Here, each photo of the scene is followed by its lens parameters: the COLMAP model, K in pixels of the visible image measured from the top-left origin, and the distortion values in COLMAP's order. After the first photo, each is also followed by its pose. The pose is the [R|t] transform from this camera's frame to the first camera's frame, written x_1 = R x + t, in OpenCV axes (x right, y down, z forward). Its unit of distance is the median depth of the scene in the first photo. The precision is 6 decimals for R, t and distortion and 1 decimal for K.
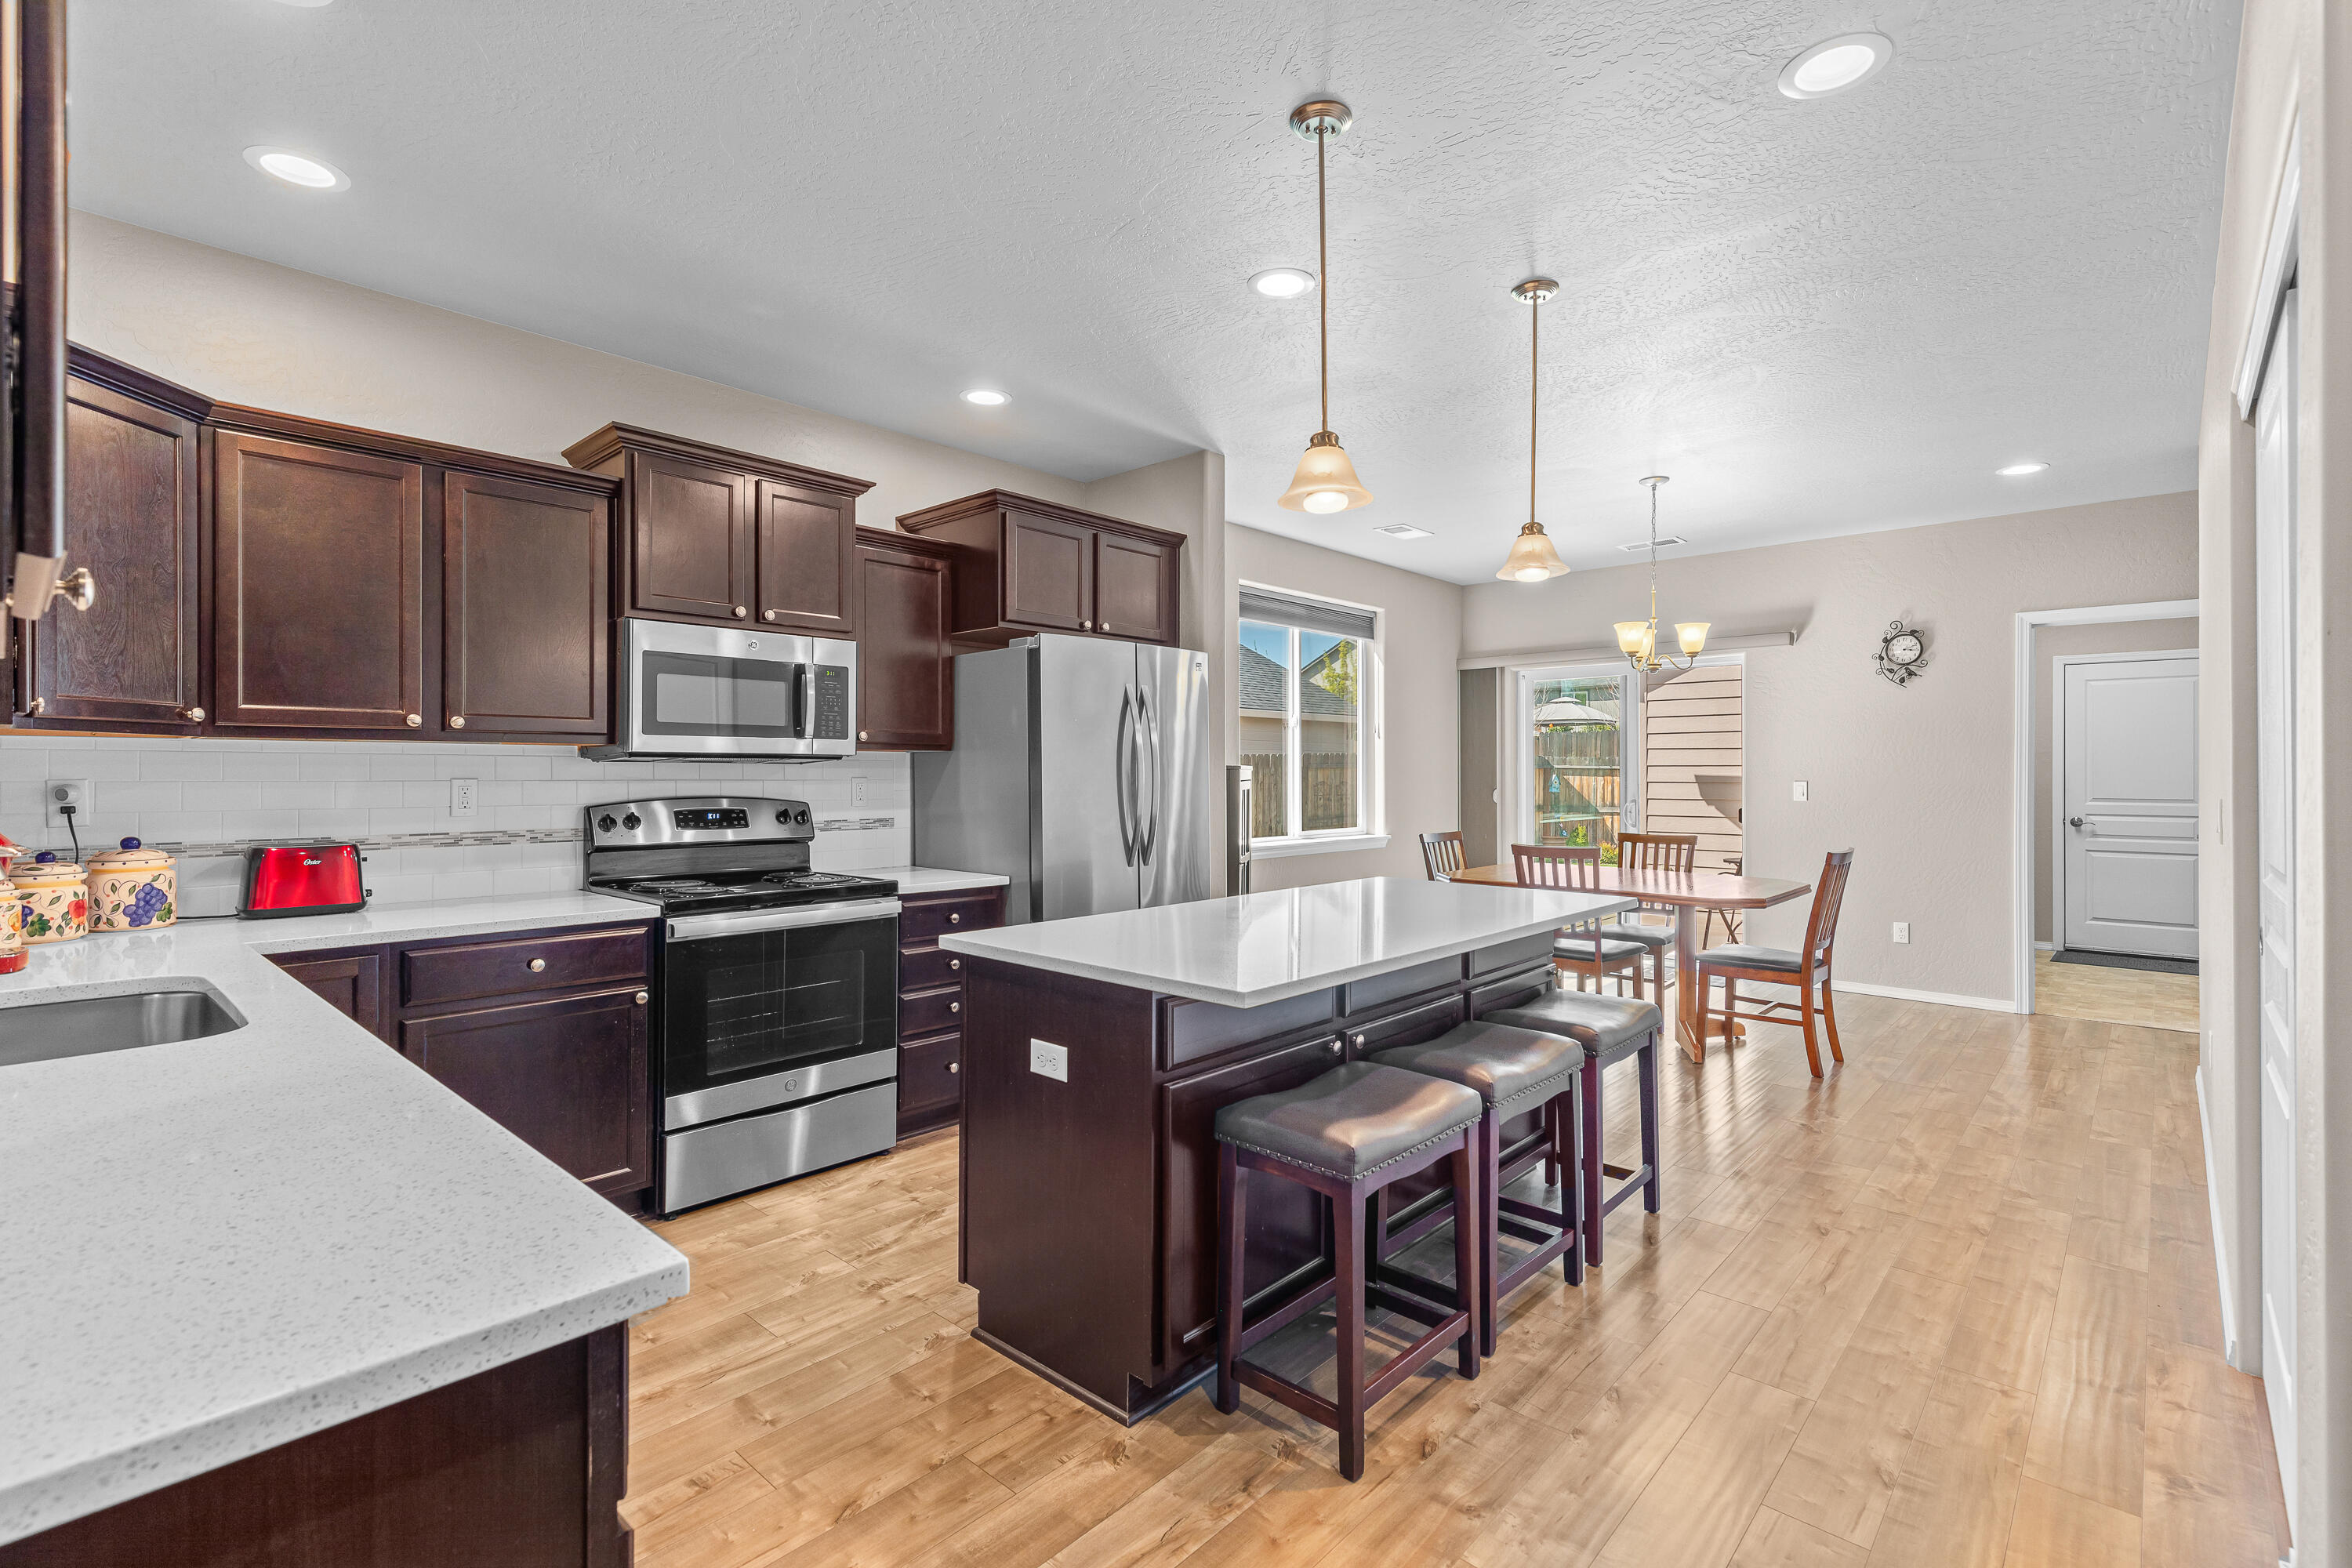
lens RADIAL K [[1075.6, 0, 1176.9], [0, 1075.6, 764.9], [0, 0, 1]] dist [0.008069, -0.002176]
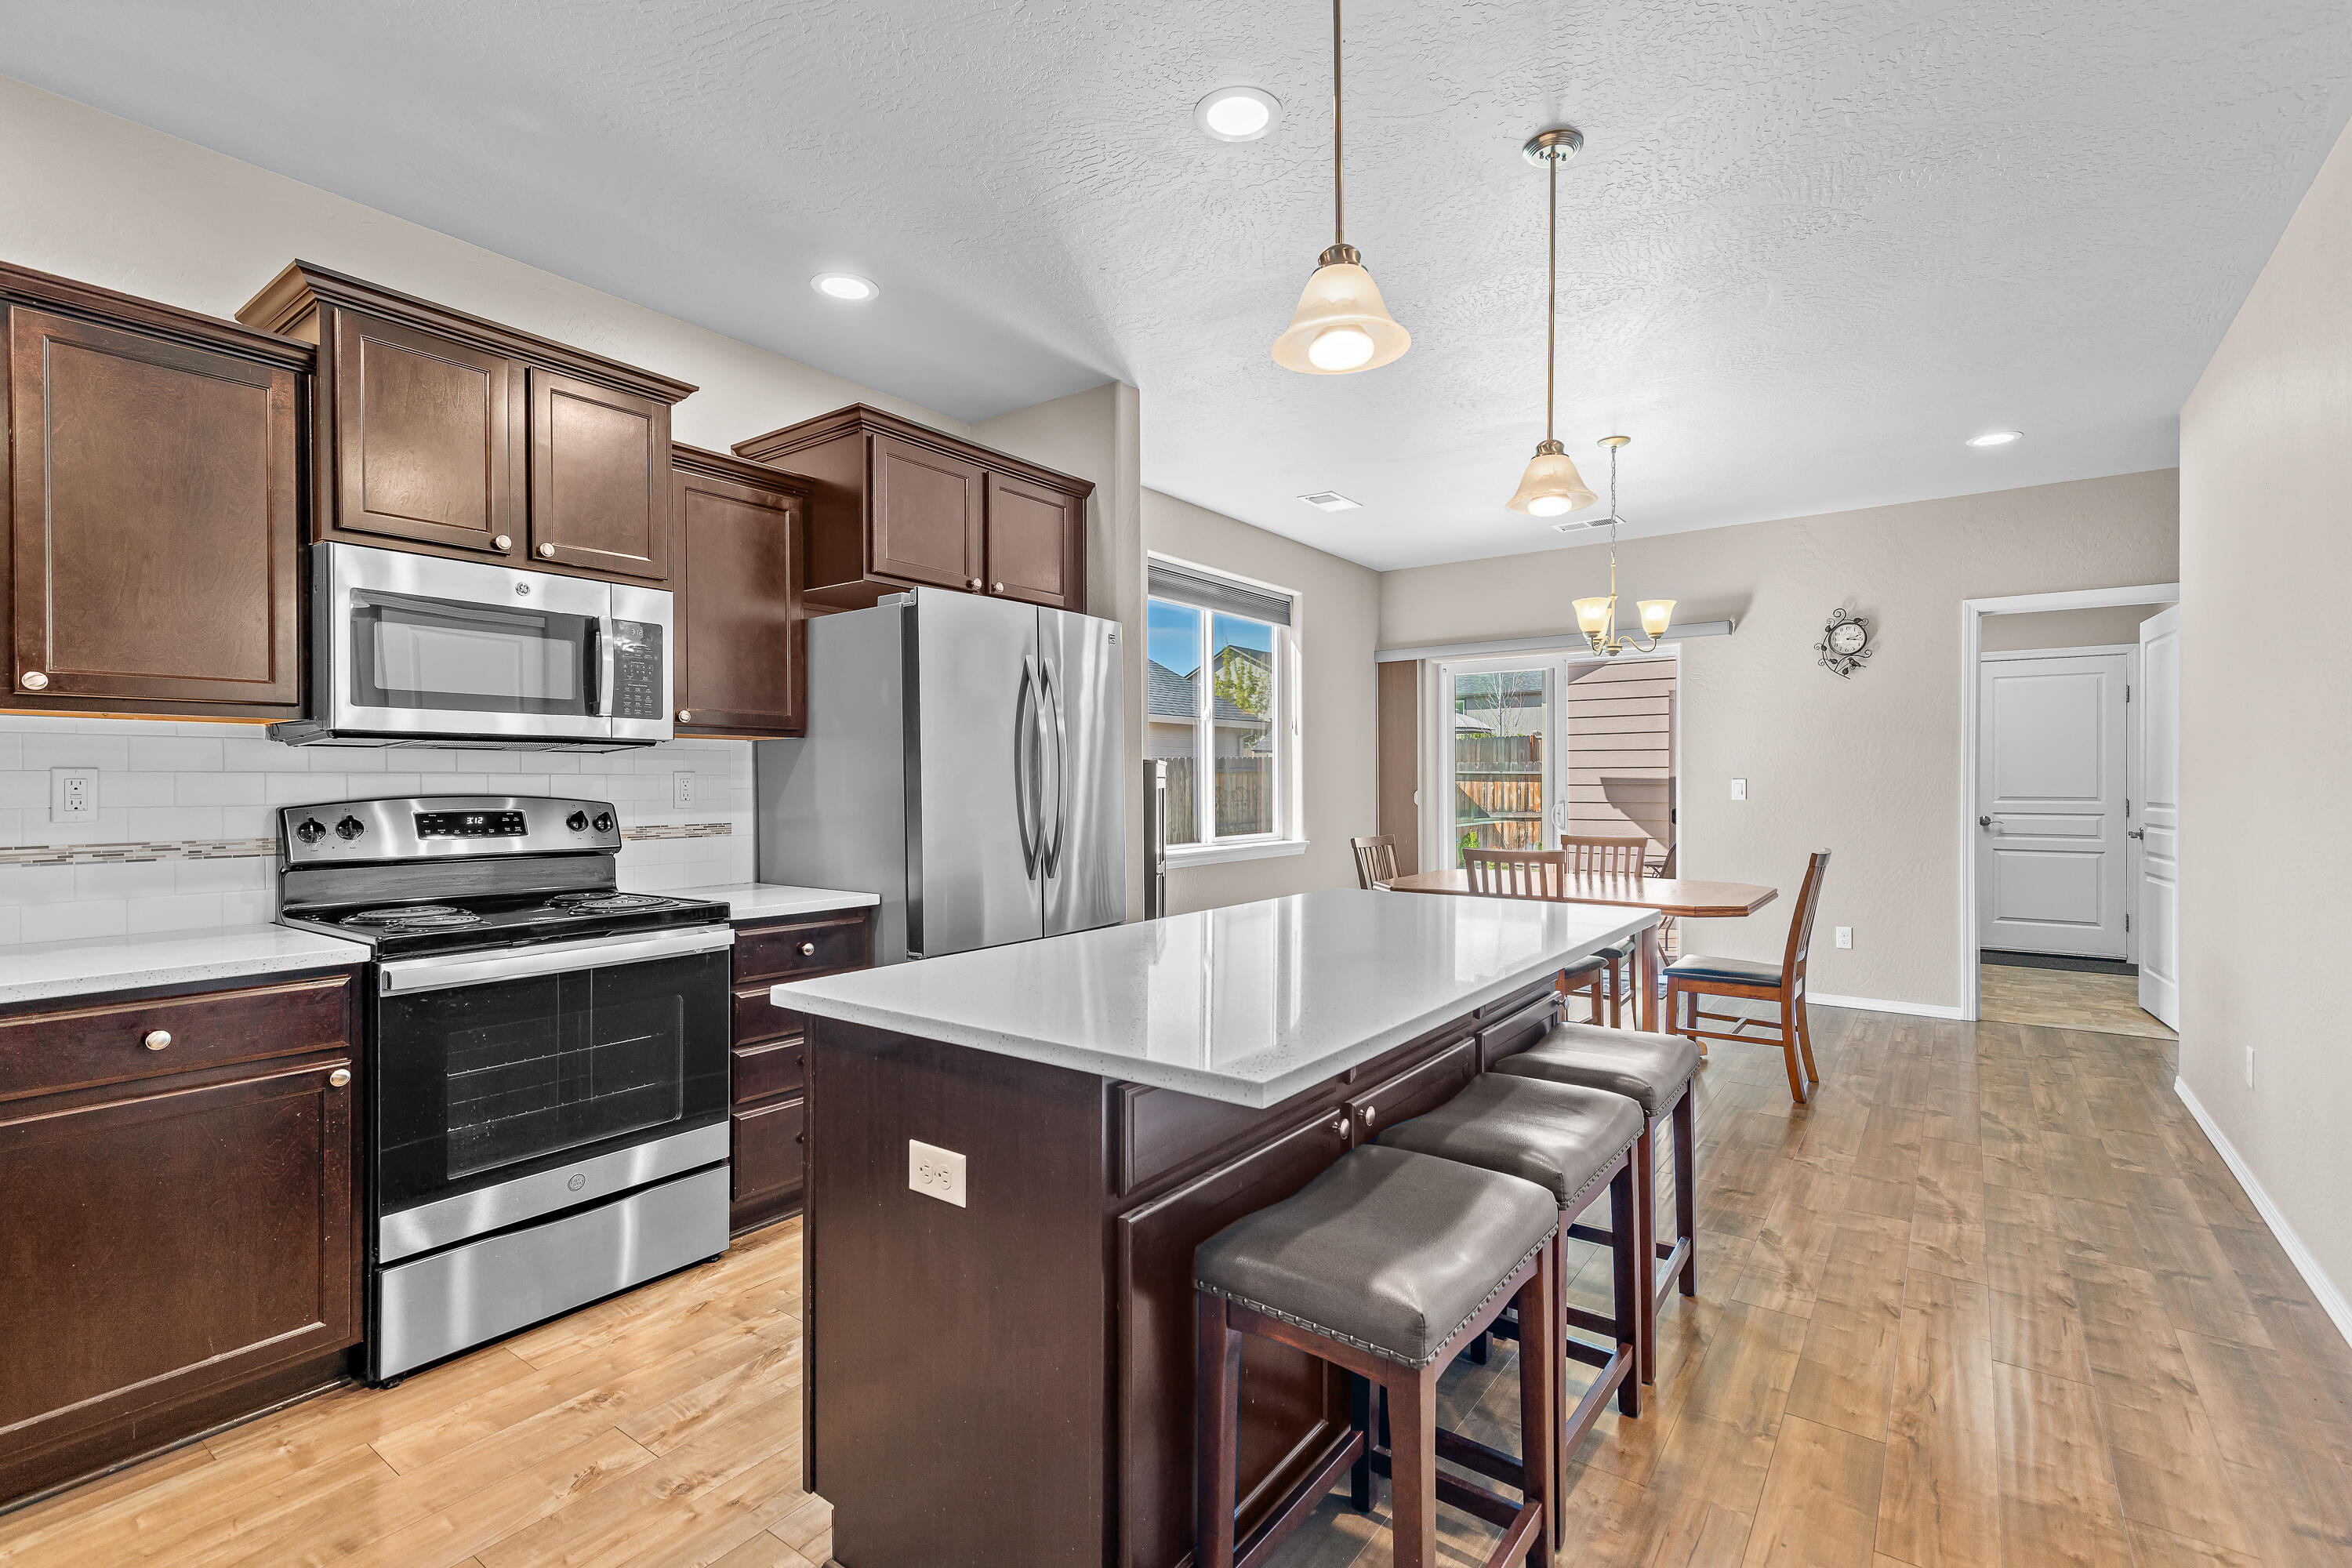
lens RADIAL K [[1075.6, 0, 1174.3], [0, 1075.6, 783.6], [0, 0, 1]] dist [0.008069, -0.002176]
pose [[0.994020, -0.004219, 0.109121, -0.027643], [0.003434, 0.999967, 0.007380, 0.017910], [-0.109148, -0.006961, 0.994001, 0.200053]]
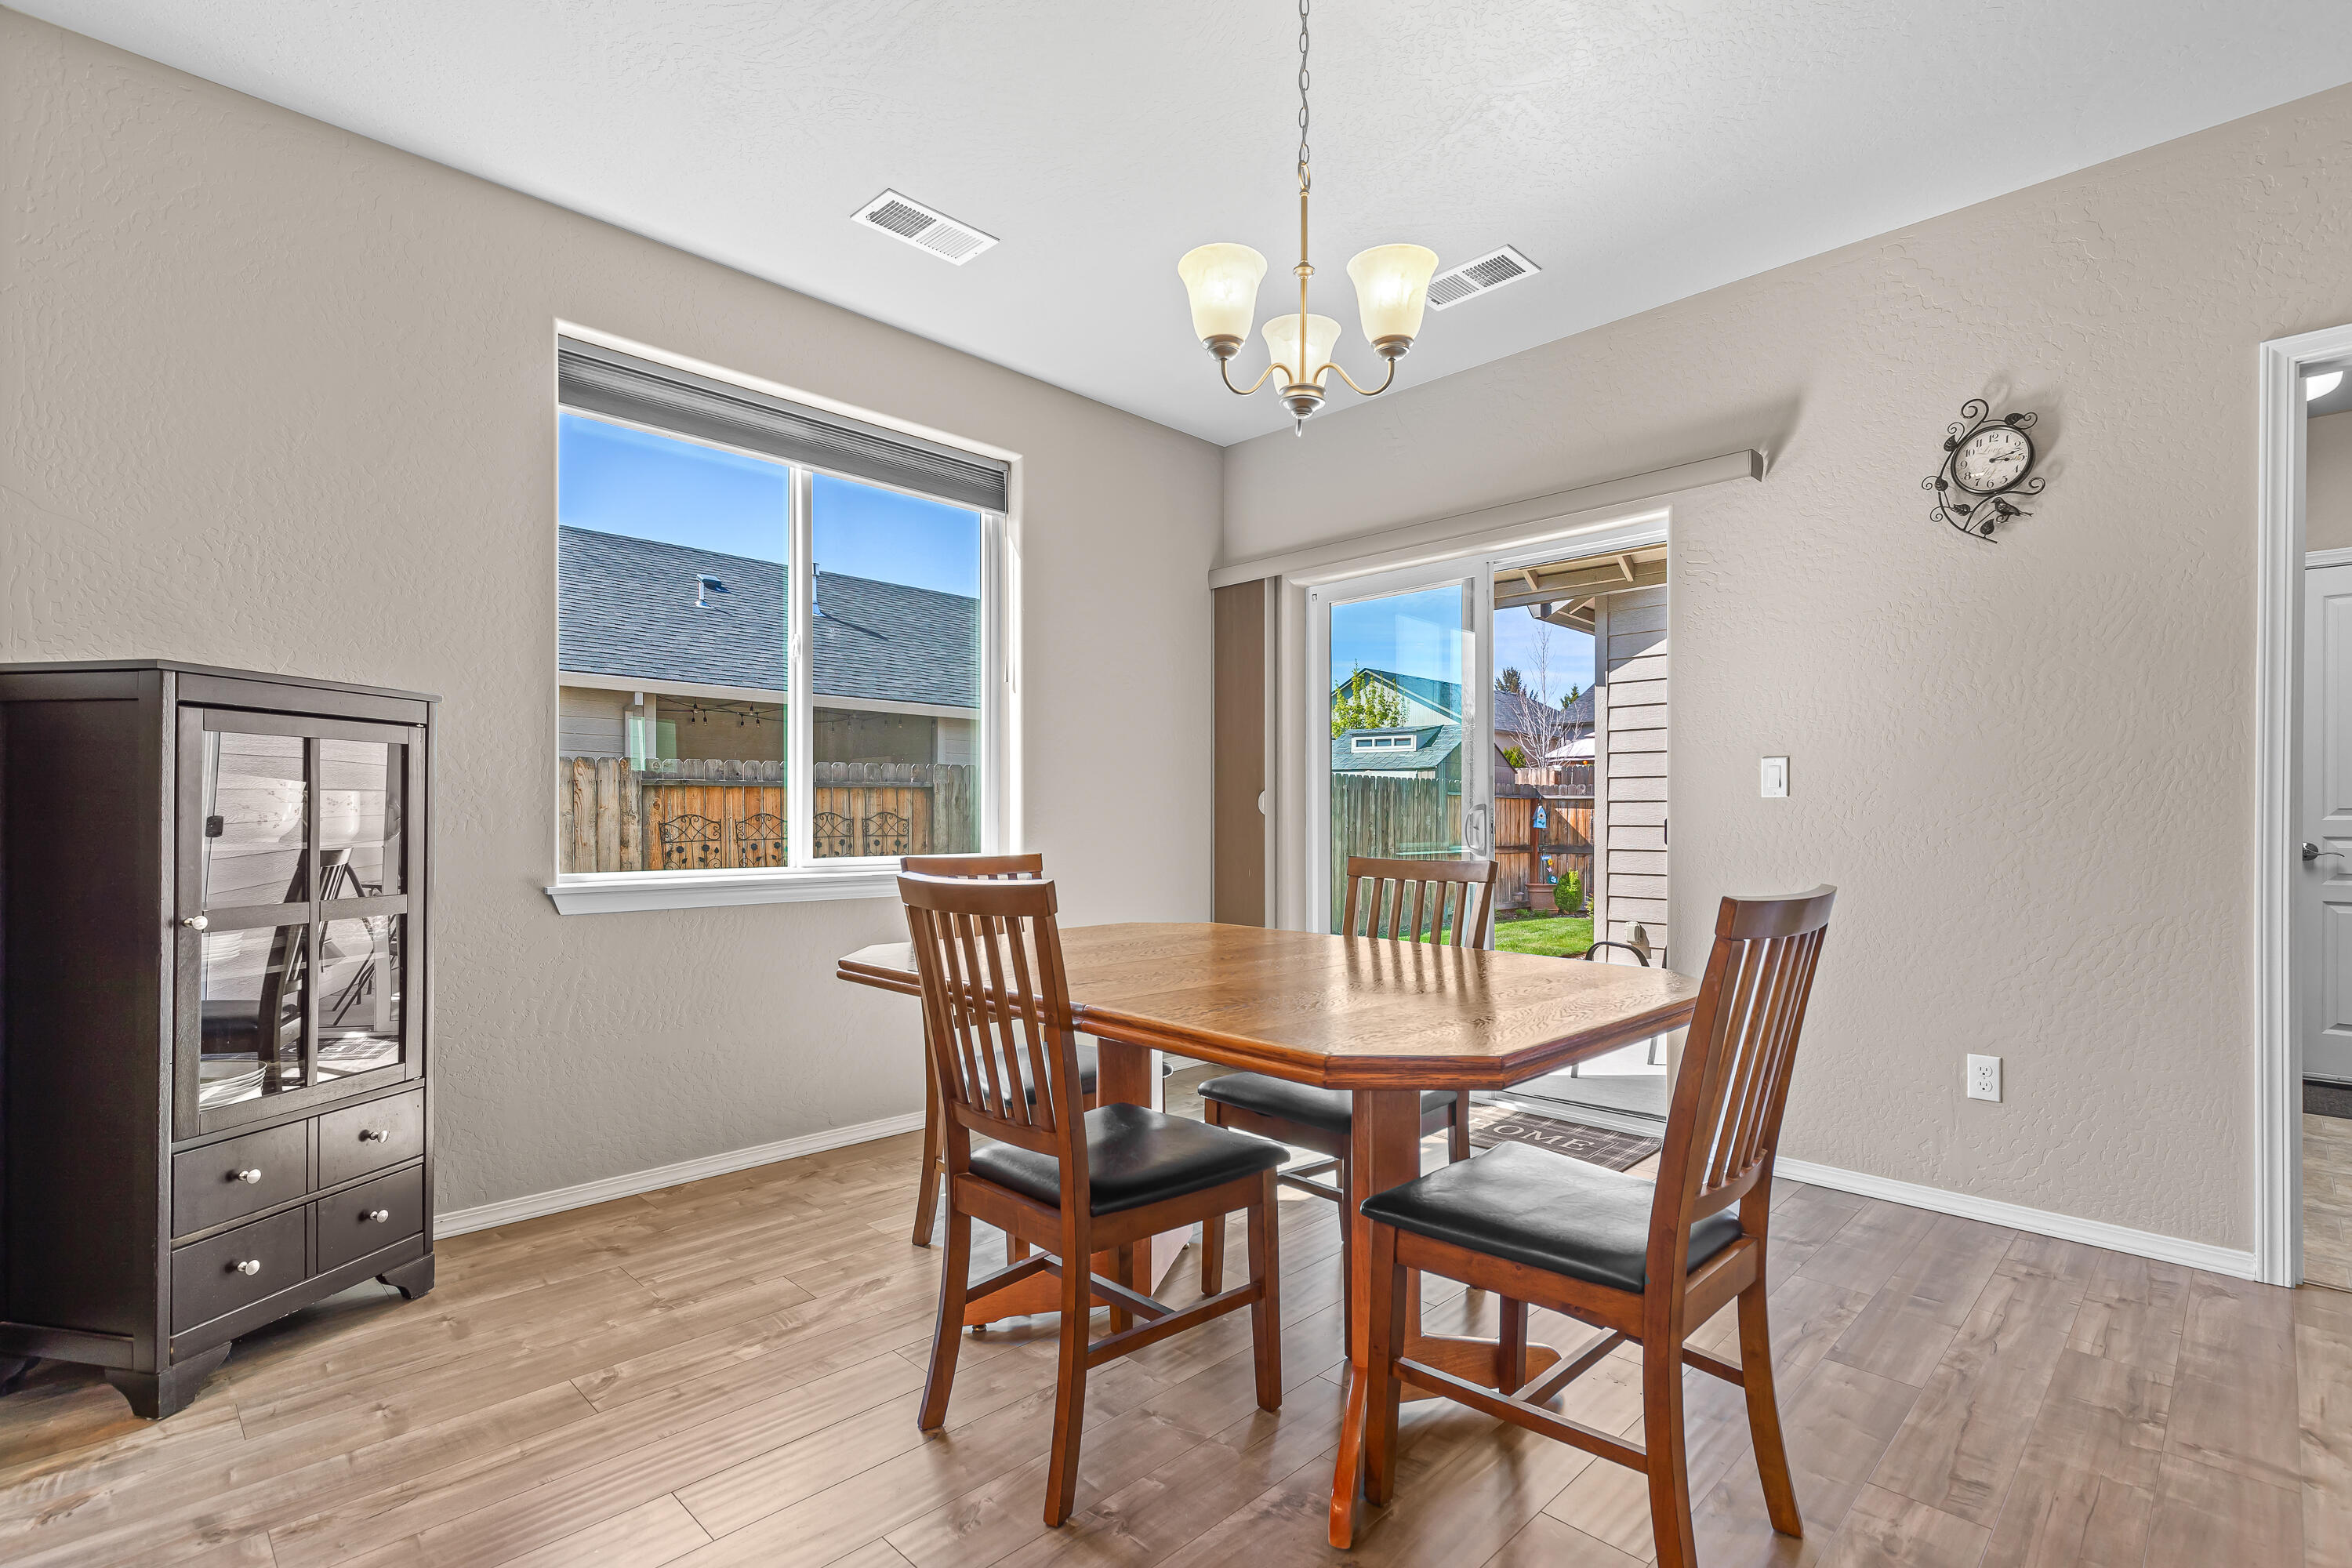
lens RADIAL K [[1075.6, 0, 1171.0], [0, 1075.6, 807.8], [0, 0, 1]] dist [0.008069, -0.002176]
pose [[0.998600, 0.004370, -0.052707, 0.568930], [-0.004221, 0.999987, 0.002931, 0.066405], [0.052719, -0.002705, 0.998606, 0.849289]]
